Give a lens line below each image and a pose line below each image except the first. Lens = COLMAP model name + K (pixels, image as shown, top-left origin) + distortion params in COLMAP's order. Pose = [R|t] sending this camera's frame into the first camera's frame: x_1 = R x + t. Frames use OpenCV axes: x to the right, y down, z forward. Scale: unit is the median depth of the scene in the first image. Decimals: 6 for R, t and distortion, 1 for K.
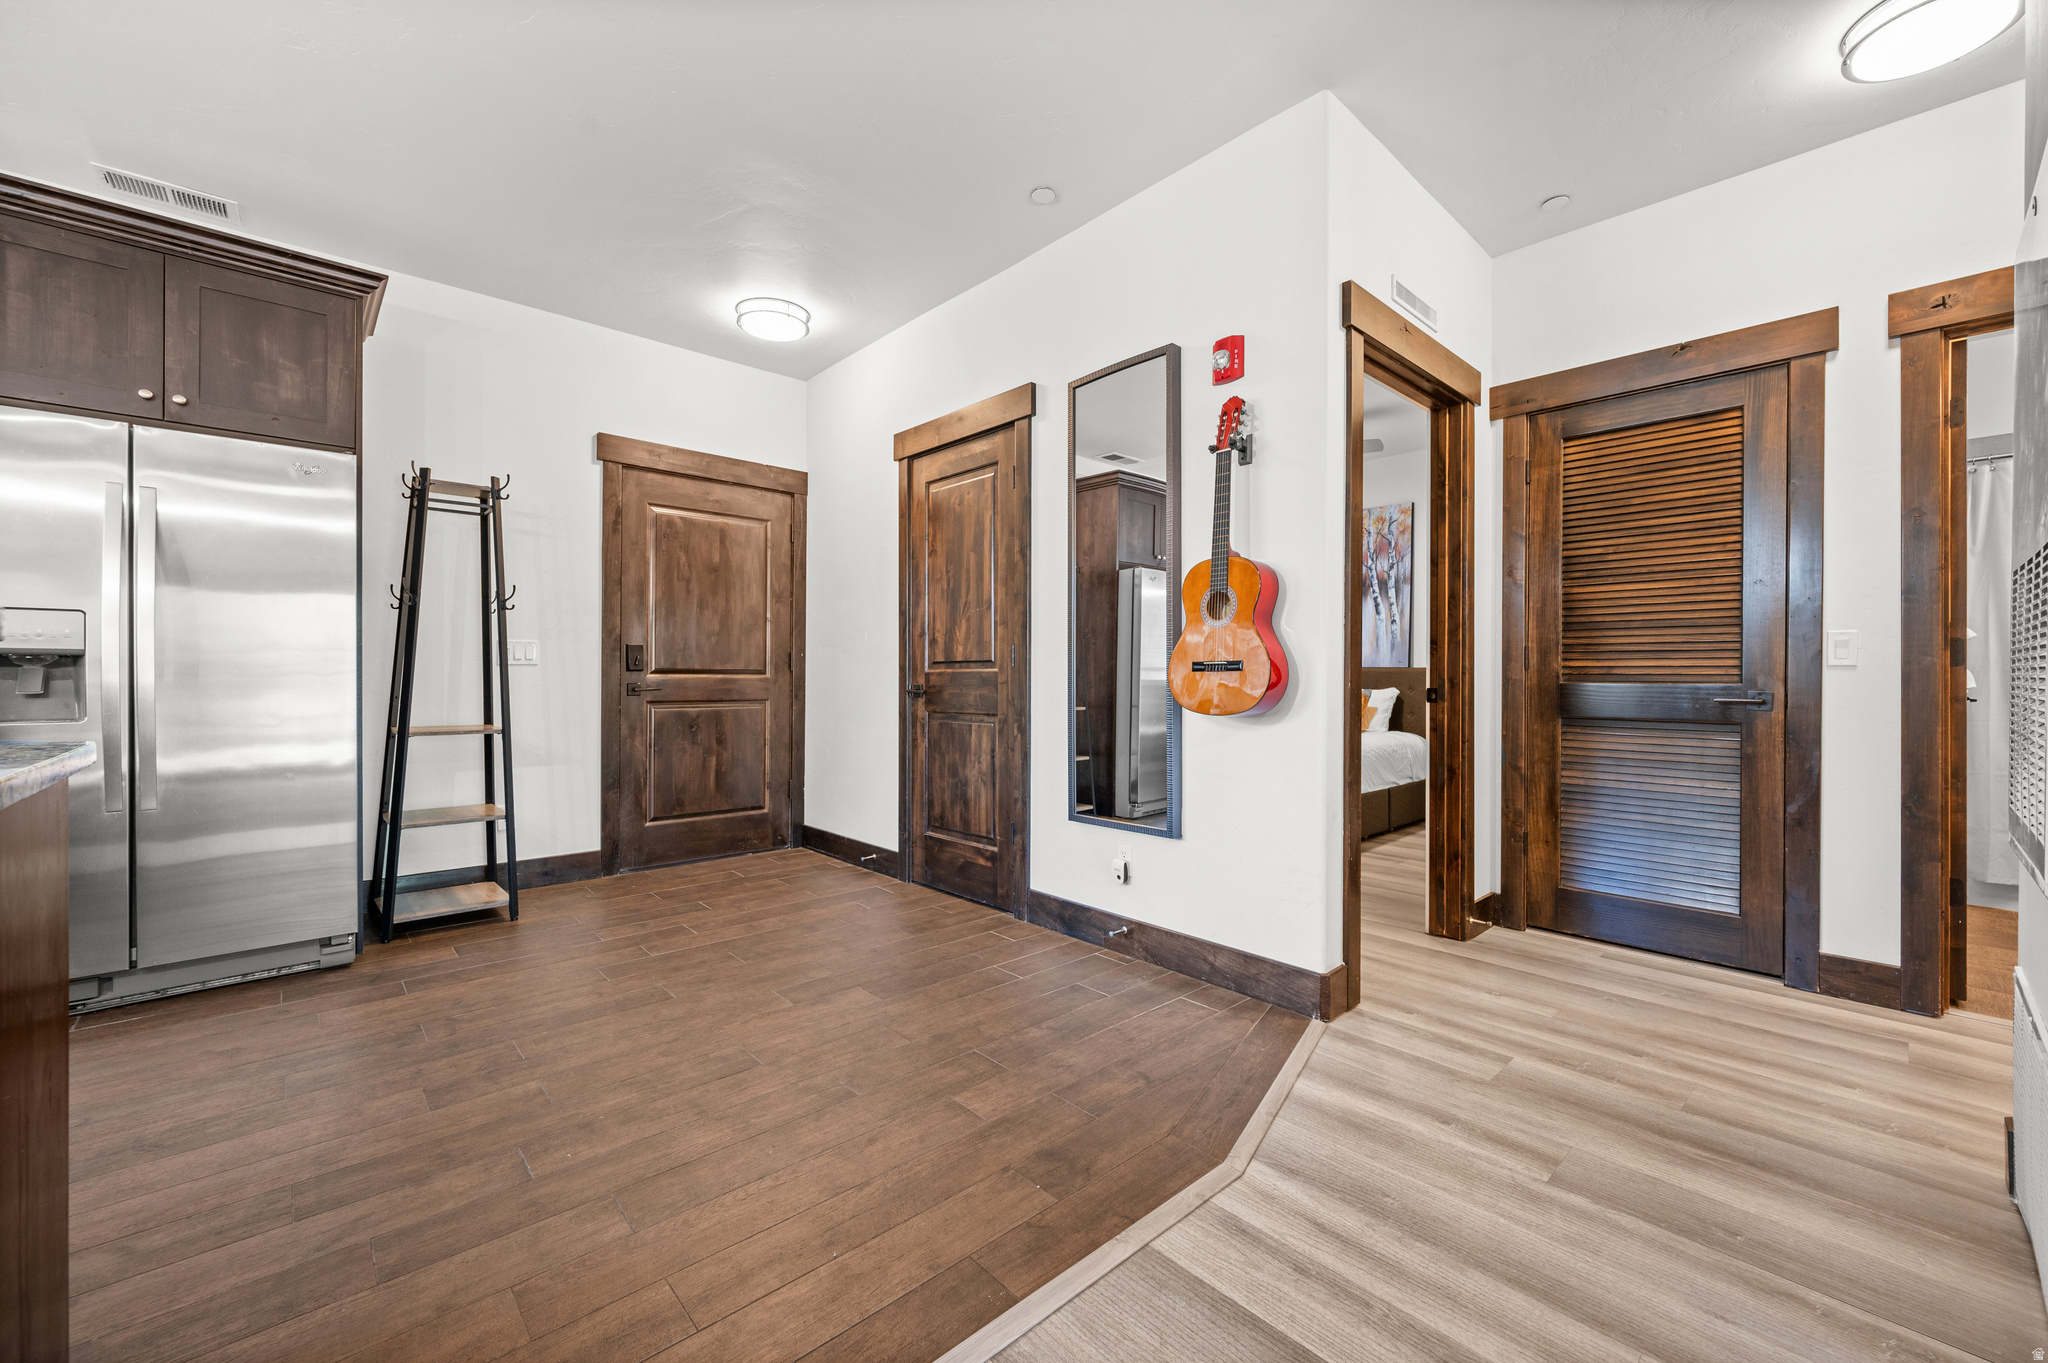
lens RADIAL K [[817.9, 0, 1027.1], [0, 817.9, 674.2], [0, 0, 1]] dist [0.000497, 0.000484]
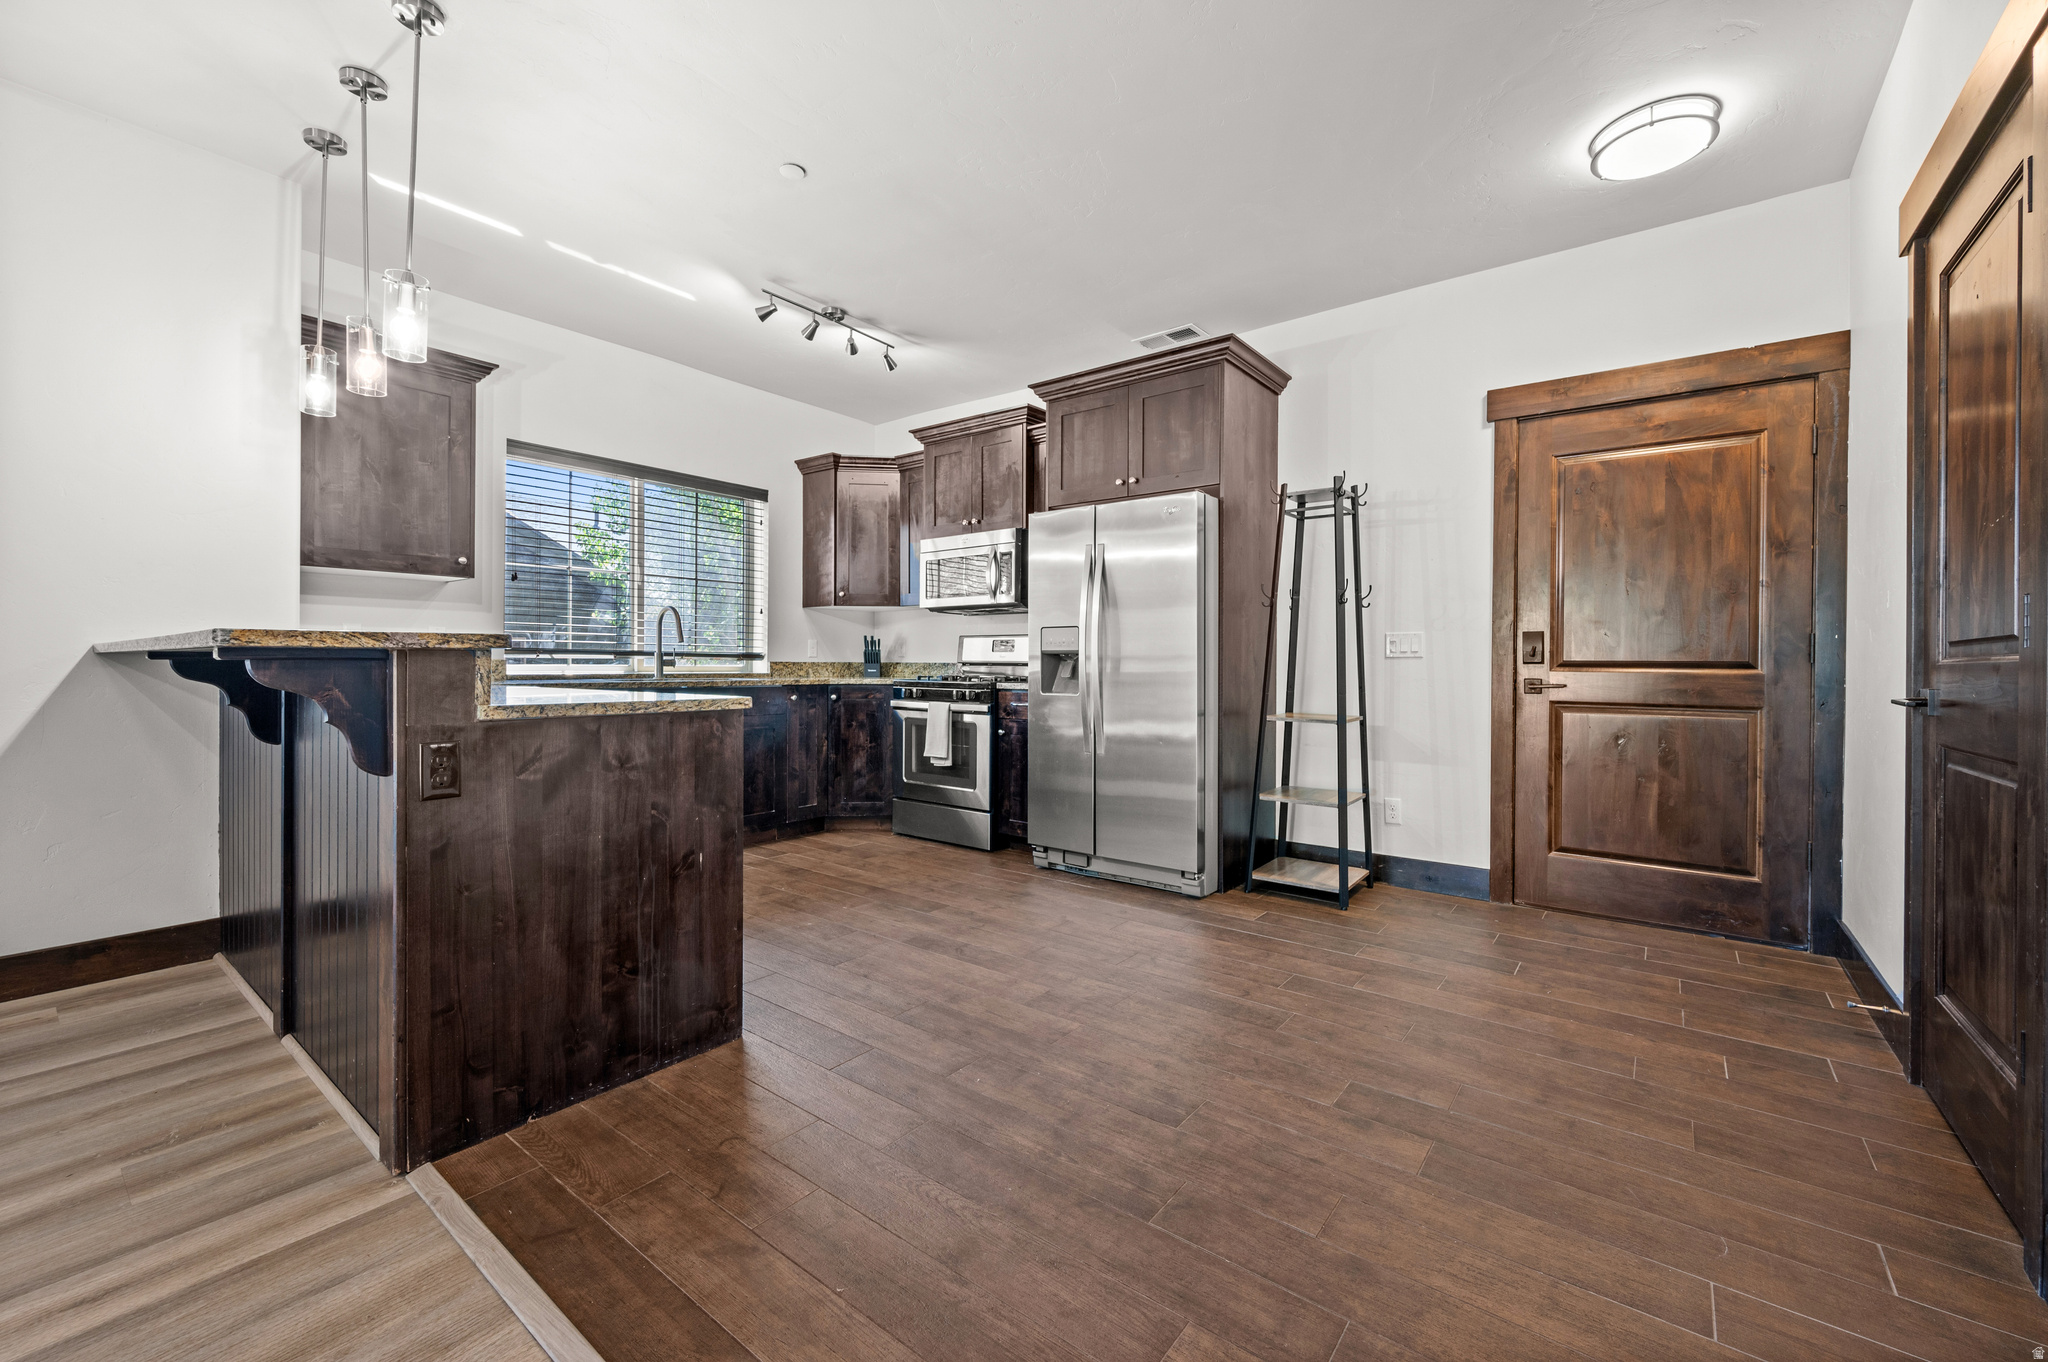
lens RADIAL K [[817.9, 0, 1035.5], [0, 817.9, 666.3], [0, 0, 1]] dist [0.000497, 0.000484]
pose [[0.172624, 0.001517, -0.984987, 0.302017], [-0.004373, 0.999990, 0.000774, 0.000281], [0.984978, 0.004174, 0.172629, 0.444837]]
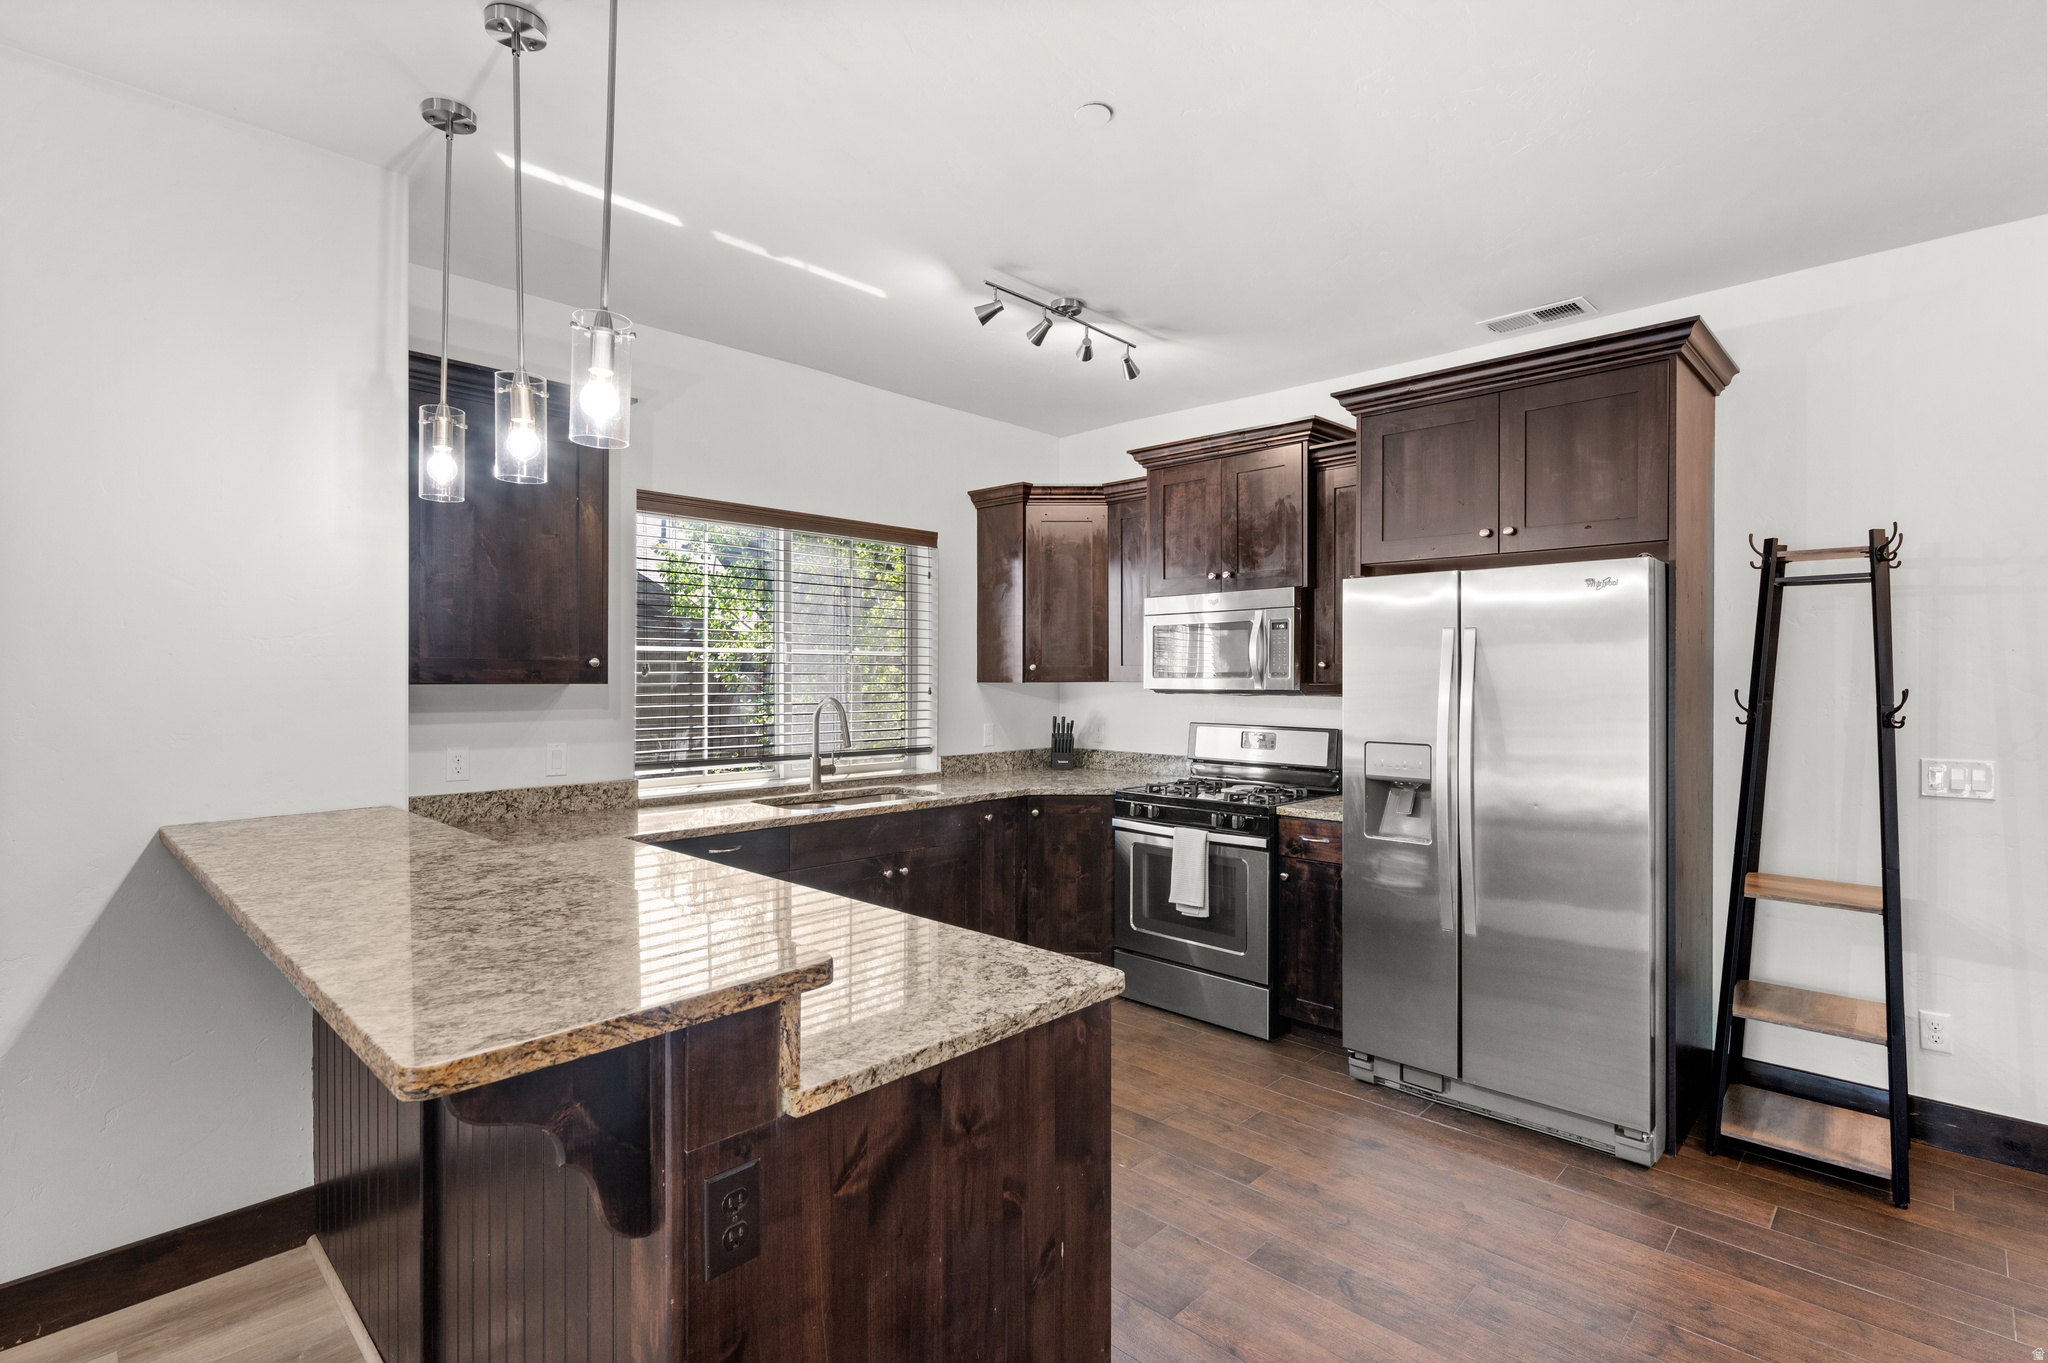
lens RADIAL K [[963.9, 0, 1034.8], [0, 963.9, 681.9], [0, 0, 1]] dist [0.004119, -0.000558]
pose [[0.065818, 0.001848, -0.997830, 0.092072], [-0.000822, 0.999998, 0.001798, -0.116215], [0.997831, 0.000702, 0.065819, 0.260656]]
